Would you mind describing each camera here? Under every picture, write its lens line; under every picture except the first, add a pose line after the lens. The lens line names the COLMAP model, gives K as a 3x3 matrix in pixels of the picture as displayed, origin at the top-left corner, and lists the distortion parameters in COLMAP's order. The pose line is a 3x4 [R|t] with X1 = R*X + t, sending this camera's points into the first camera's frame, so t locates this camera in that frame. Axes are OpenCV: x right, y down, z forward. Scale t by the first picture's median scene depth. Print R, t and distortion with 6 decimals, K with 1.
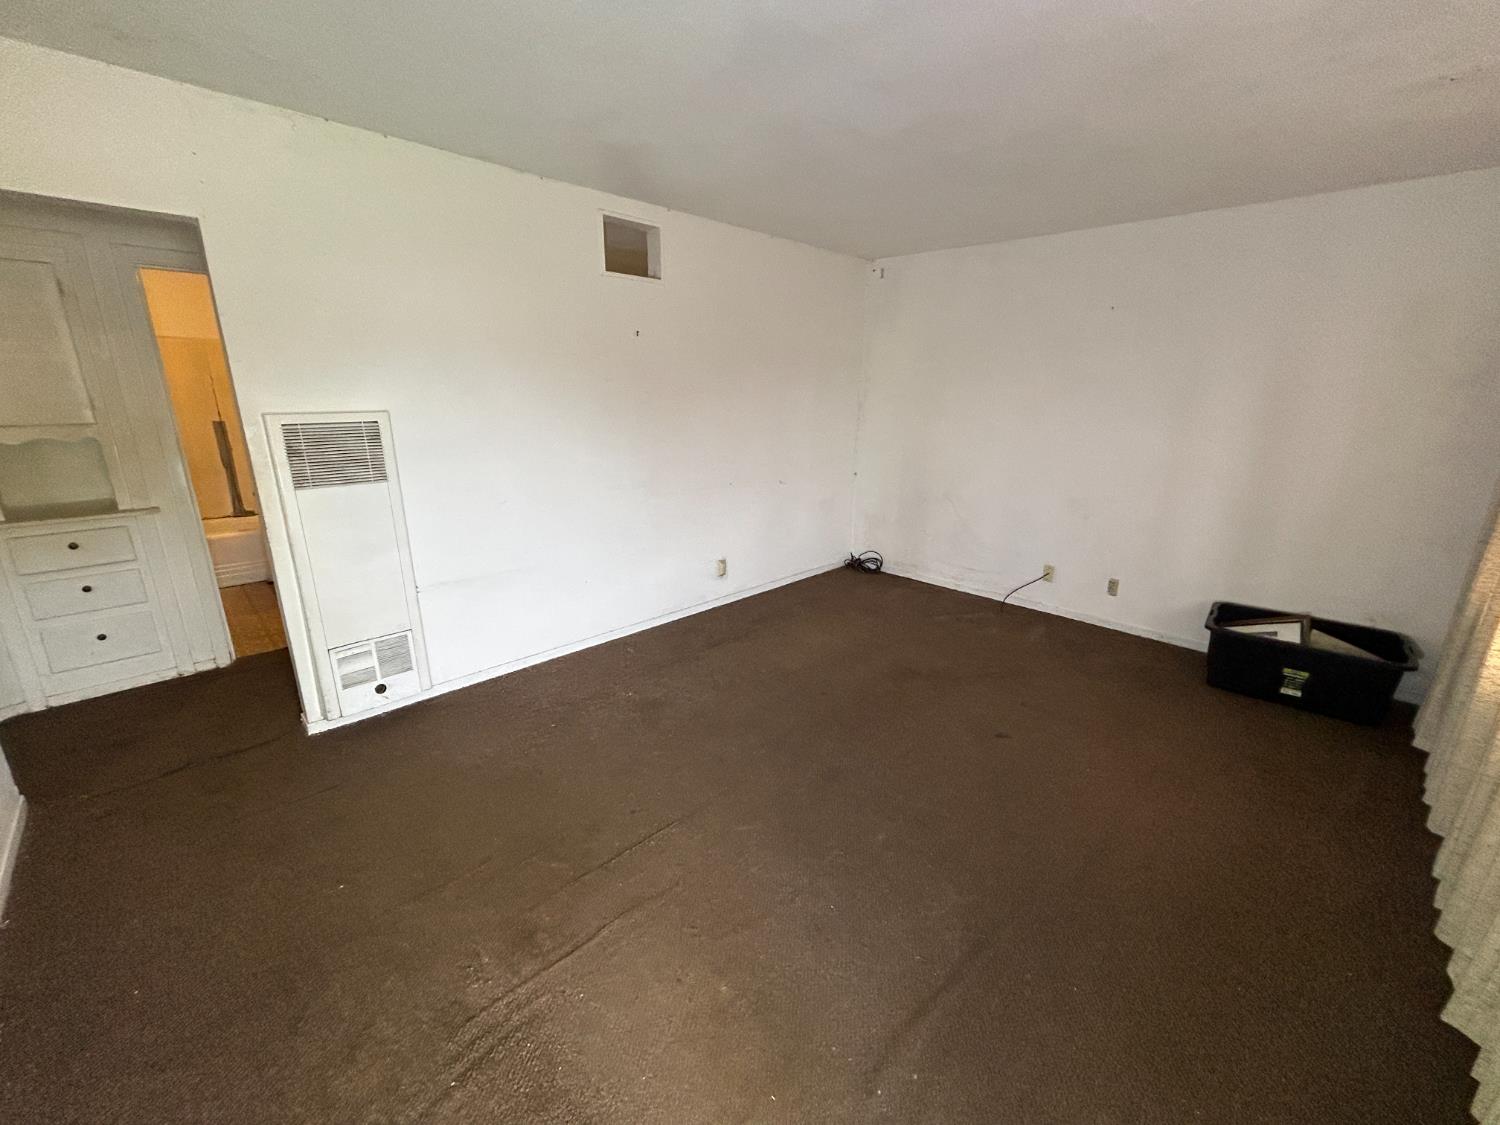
lens RADIAL K [[602.7, 0, 747.3], [0, 602.7, 560.2], [0, 0, 1]] dist [-0.000443, 0.000992]
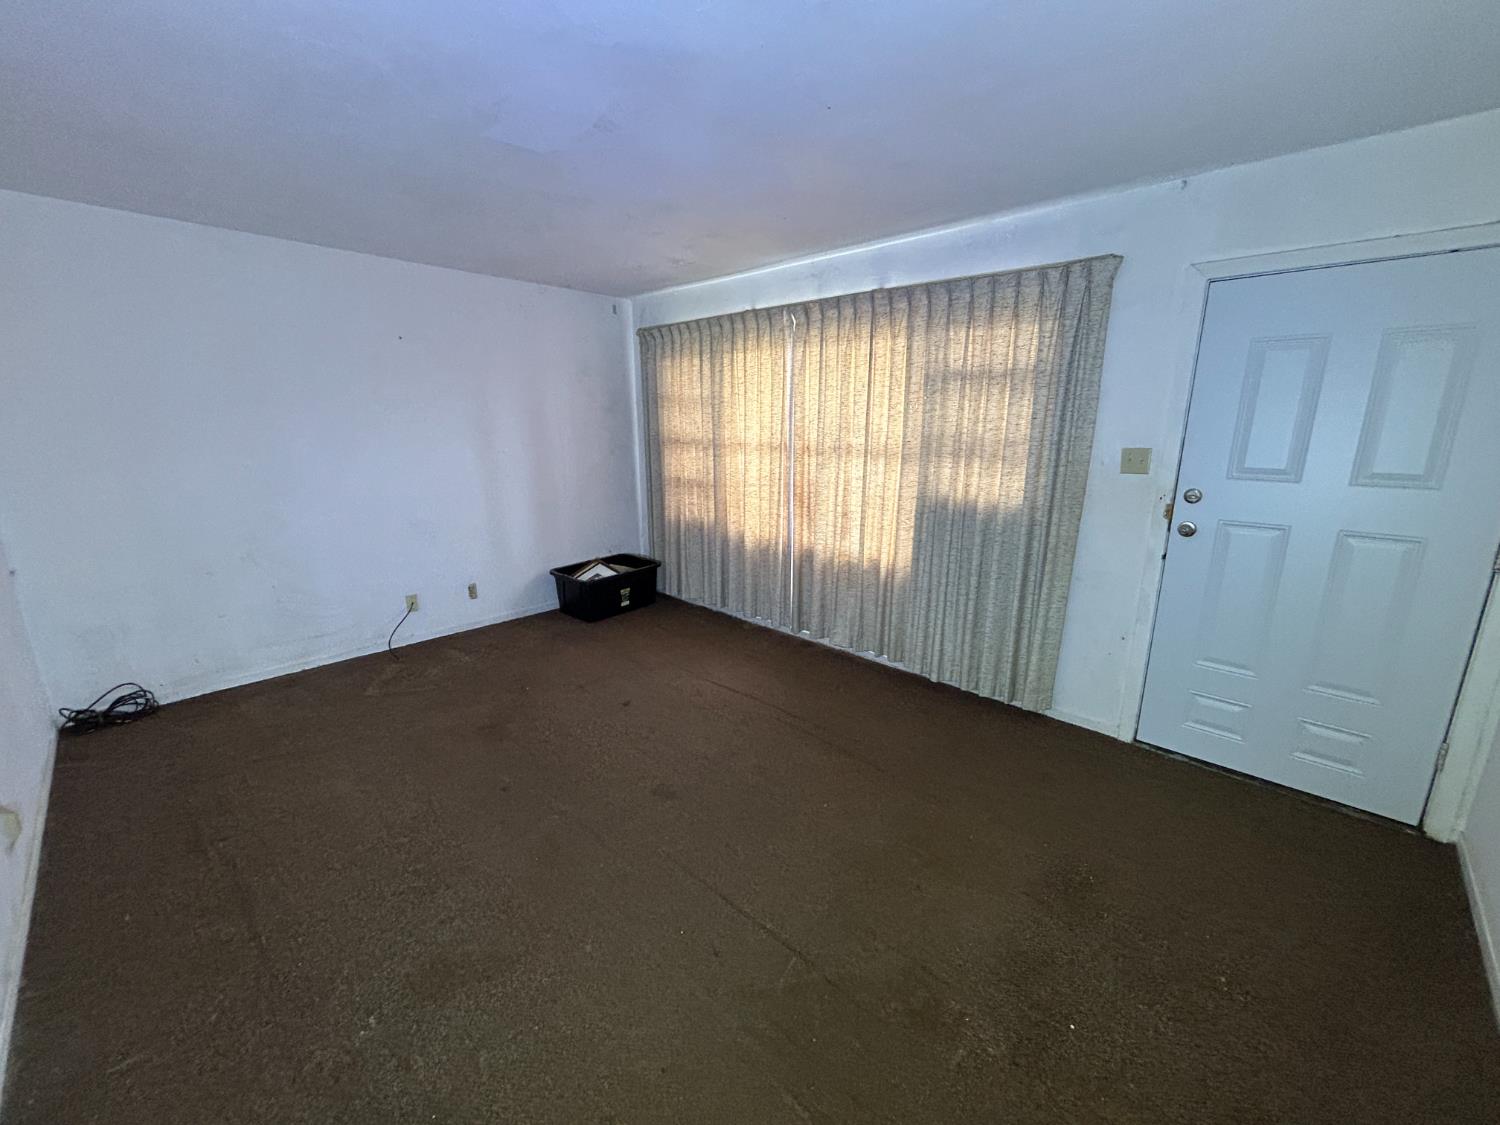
lens RADIAL K [[602.7, 0, 747.3], [0, 602.7, 560.2], [0, 0, 1]] dist [-0.000443, 0.000992]
pose [[-0.048247, -0.228889, 0.972256, -0.480480], [0.271468, 0.933745, 0.233294, -0.129859], [-0.961237, 0.275192, 0.017086, 0.475964]]
